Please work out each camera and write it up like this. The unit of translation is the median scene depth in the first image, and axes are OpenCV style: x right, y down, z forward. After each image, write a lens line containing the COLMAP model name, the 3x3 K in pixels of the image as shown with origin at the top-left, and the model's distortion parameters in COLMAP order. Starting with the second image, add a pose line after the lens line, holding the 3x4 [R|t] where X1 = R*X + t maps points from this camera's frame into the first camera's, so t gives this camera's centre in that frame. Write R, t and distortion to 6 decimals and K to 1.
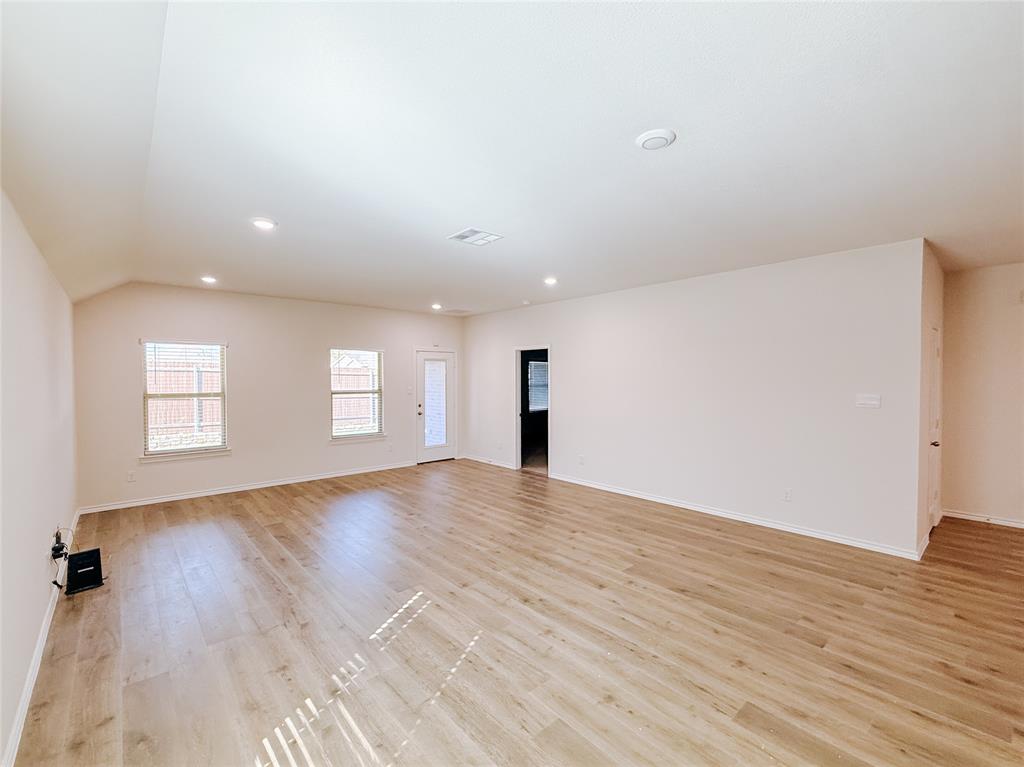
lens RADIAL K [[456.0, 0, 506.8], [0, 456.0, 385.2], [0, 0, 1]] dist [-0.003991, -0.000494]
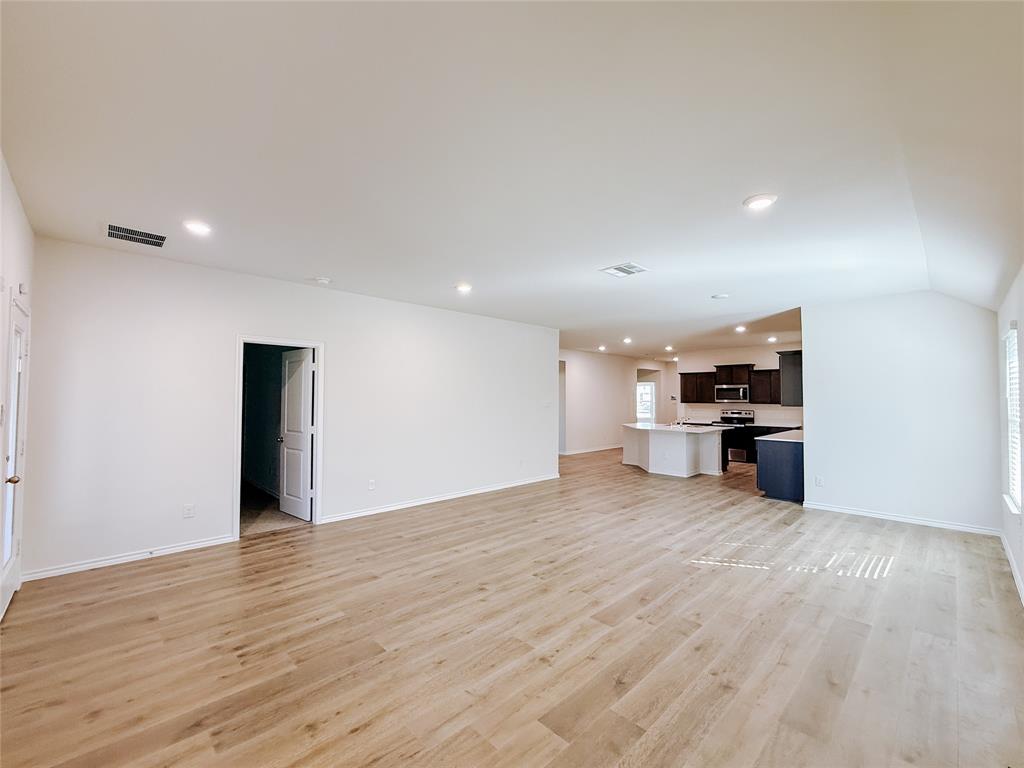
lens RADIAL K [[432.8, 0, 509.4], [0, 432.8, 387.1], [0, 0, 1]] dist [-0.003390, -0.000218]
pose [[-0.061888, 0.026533, 0.997730, -1.043514], [0.013317, 0.999580, -0.025756, 0.003278], [-0.997994, 0.011693, -0.062215, 1.213853]]
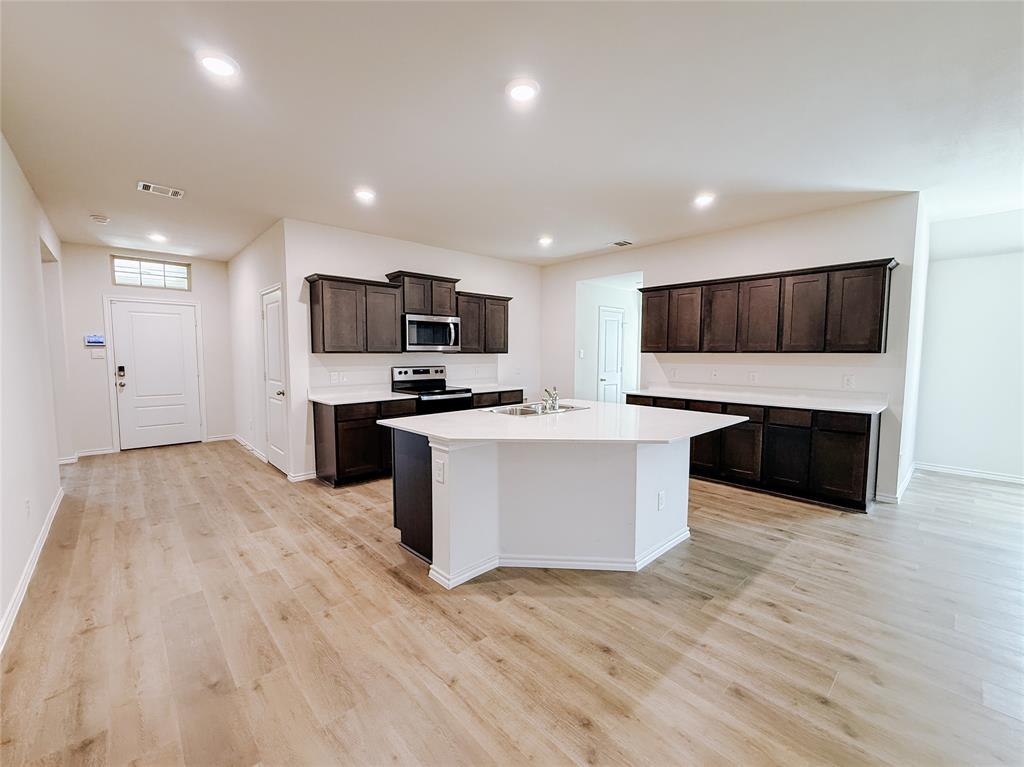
lens RADIAL K [[423.5, 0, 512.0], [0, 423.5, 383.5], [0, 0, 1]] dist [-0.002368, -0.000086]
pose [[-0.998987, 0.005483, -0.044668, 1.122888], [0.001640, 0.996327, 0.085618, 0.031909], [0.044974, 0.085458, -0.995326, 1.019860]]
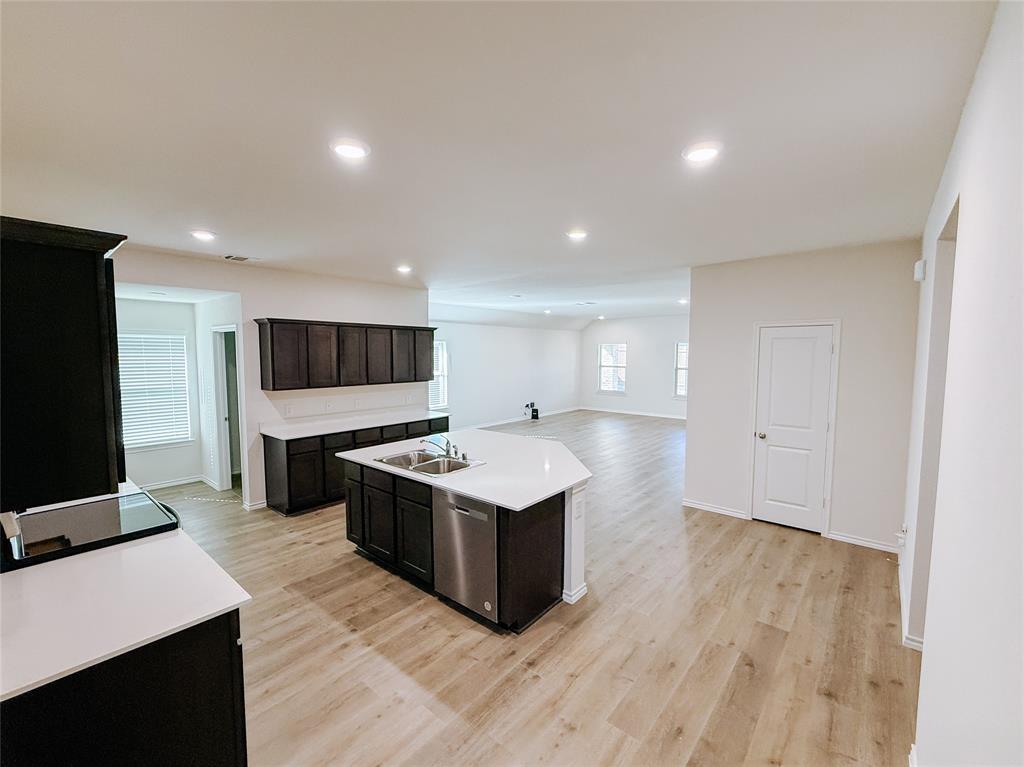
lens RADIAL K [[432.8, 0, 509.4], [0, 432.8, 386.6], [0, 0, 1]] dist [-0.003390, -0.000218]
pose [[0.151863, 0.082483, -0.984954, 1.863181], [-0.015544, 0.996588, 0.081061, -0.060460], [0.988279, 0.003000, 0.152627, 0.241796]]
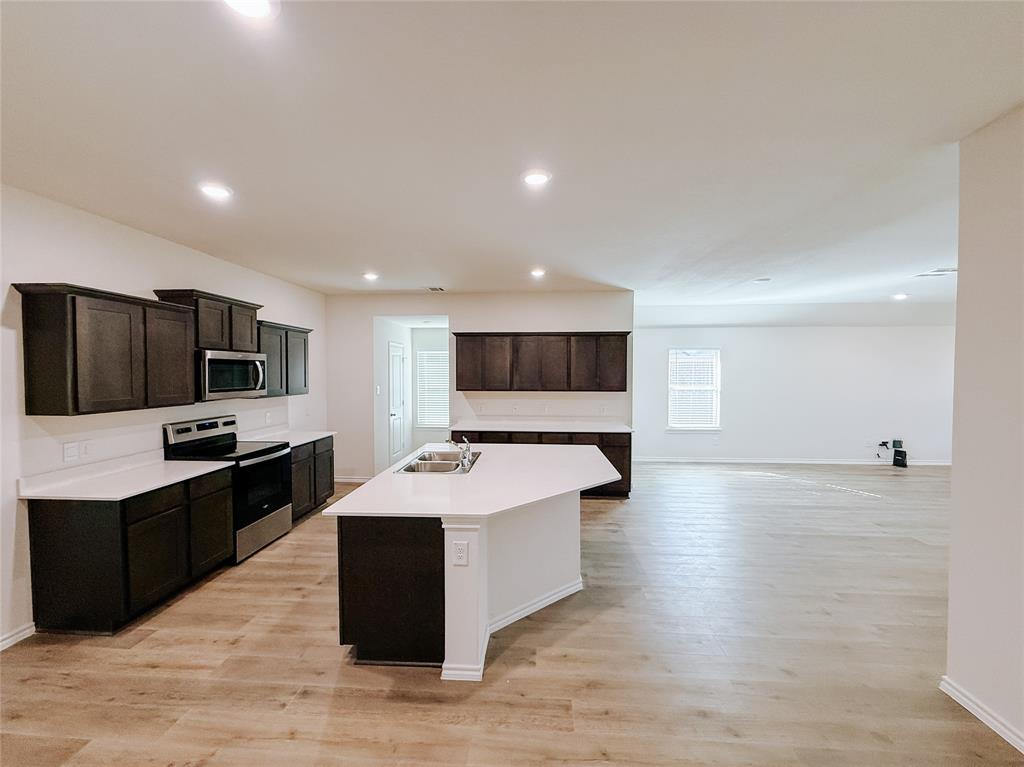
lens RADIAL K [[413.0, 0, 512.0], [0, 413.0, 383.5], [0, 0, 1]] dist [-0.001621, -0.000229]
pose [[-0.701019, 0.022719, -0.712780, 1.500138], [-0.007925, 0.999183, 0.039641, -0.027294], [0.713098, 0.033438, -0.700266, 0.848148]]
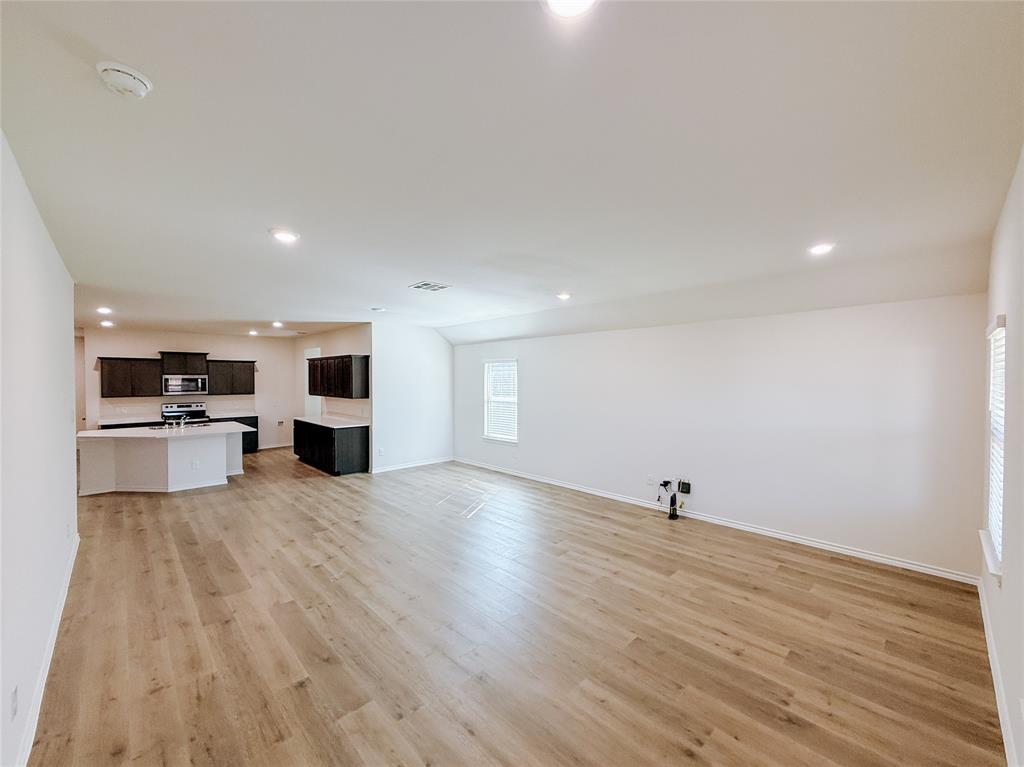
lens RADIAL K [[415.4, 0, 517.8], [0, 415.4, 383.5], [0, 0, 1]] dist [-0.003096, -0.000213]
pose [[-0.997898, 0.005137, -0.064596, -0.213375], [0.003139, 0.999514, 0.031000, -0.070885], [0.064724, 0.030732, -0.997430, 1.968335]]
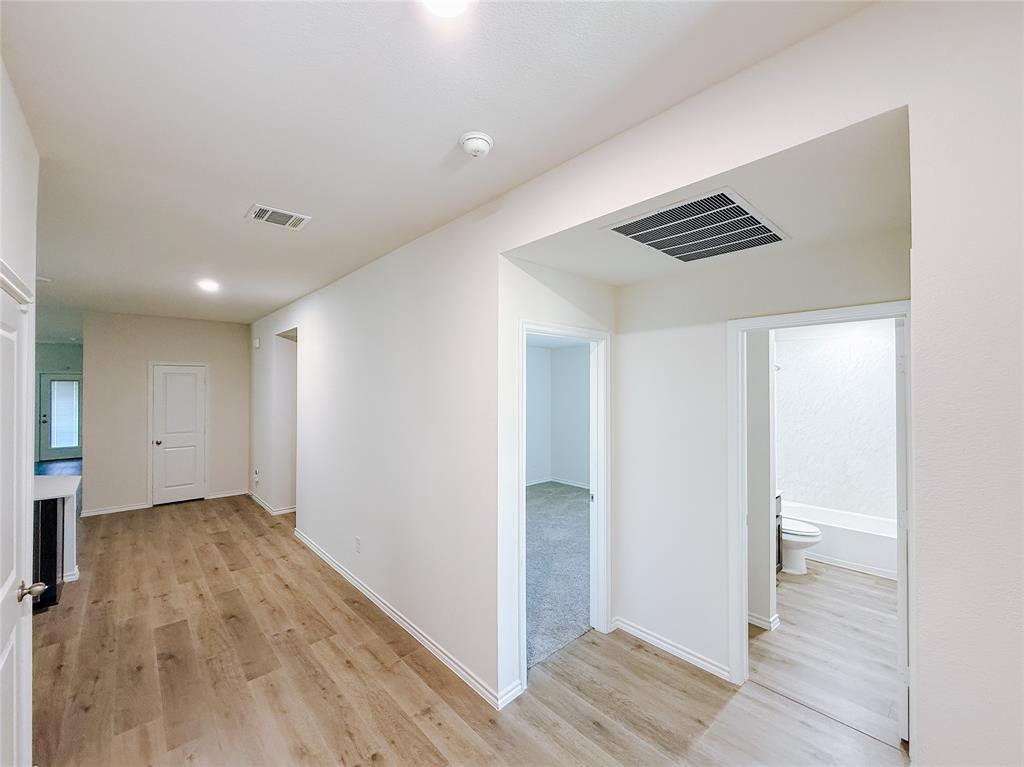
lens RADIAL K [[423.5, 0, 512.0], [0, 423.5, 383.5], [0, 0, 1]] dist [-0.002368, -0.000086]
pose [[0.999330, 0.003683, 0.036403, 2.063802], [-0.002739, 0.999660, -0.025941, -0.029973], [-0.036486, 0.025824, 0.999000, -0.447519]]
